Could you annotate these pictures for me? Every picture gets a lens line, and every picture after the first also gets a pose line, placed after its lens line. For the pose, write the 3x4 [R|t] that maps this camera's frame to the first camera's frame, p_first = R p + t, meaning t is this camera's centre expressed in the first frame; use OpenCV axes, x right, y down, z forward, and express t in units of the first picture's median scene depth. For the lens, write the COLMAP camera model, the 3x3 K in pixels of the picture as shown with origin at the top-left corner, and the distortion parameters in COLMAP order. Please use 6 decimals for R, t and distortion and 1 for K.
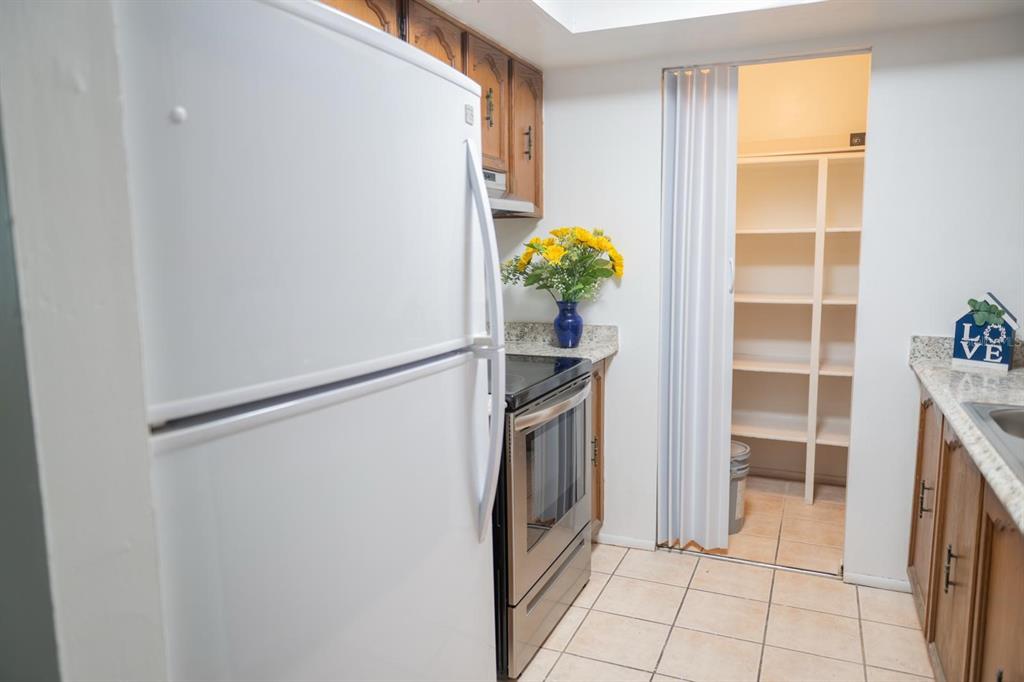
lens RADIAL K [[700.9, 0, 513.8], [0, 700.9, 345.6], [0, 0, 1]] dist [-0.001099, -0.001699]
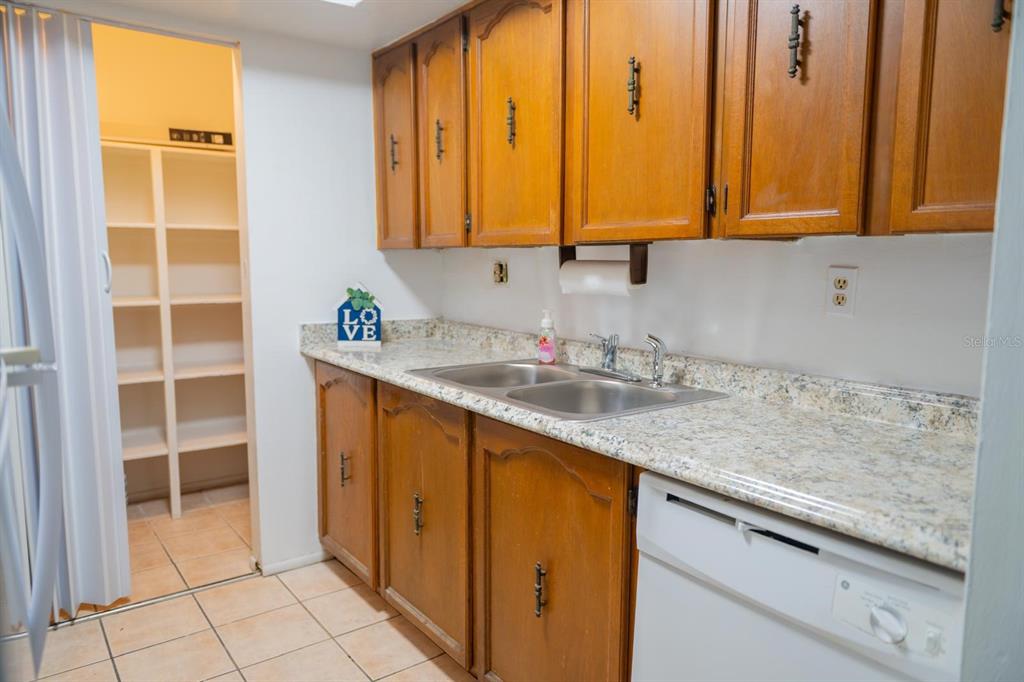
lens RADIAL K [[692.7, 0, 512.0], [0, 692.7, 341.0], [0, 0, 1]] dist [-0.002368, -0.004513]
pose [[0.493267, -0.092293, 0.864968, -0.176031], [0.111347, 0.992875, 0.042443, 0.001484], [-0.862722, 0.075375, 0.500029, 0.175039]]
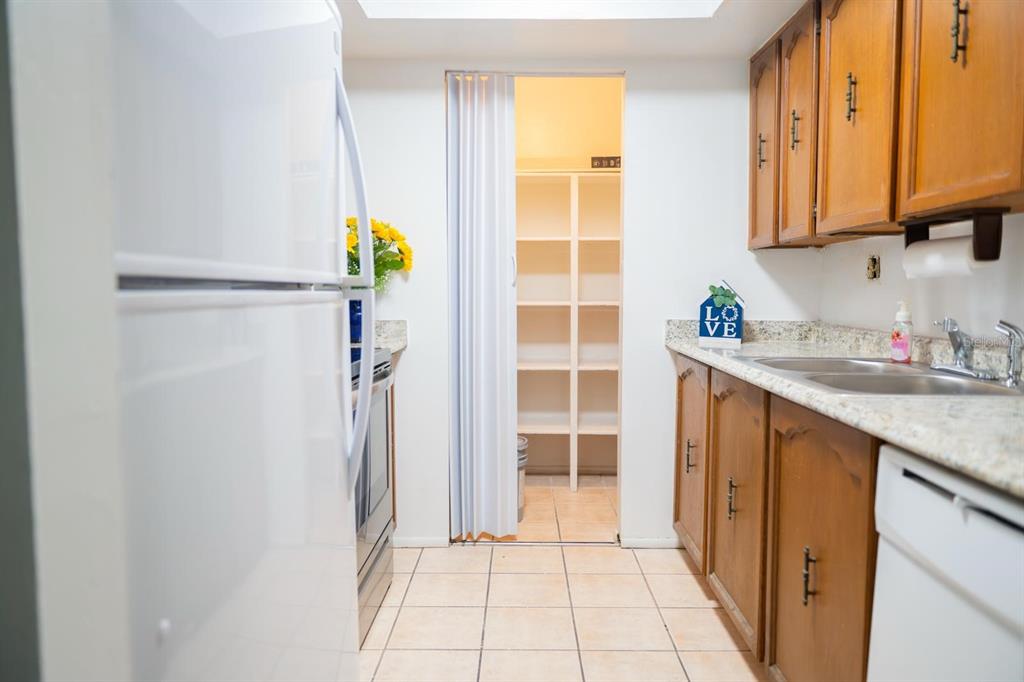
lens RADIAL K [[709.7, 0, 512.0], [0, 709.7, 341.0], [0, 0, 1]] dist [-0.000738, -0.001517]
pose [[0.921121, -0.017126, 0.388900, -0.113679], [0.043820, 0.997244, -0.059874, 0.073007], [-0.386803, 0.072192, 0.919332, 0.020212]]
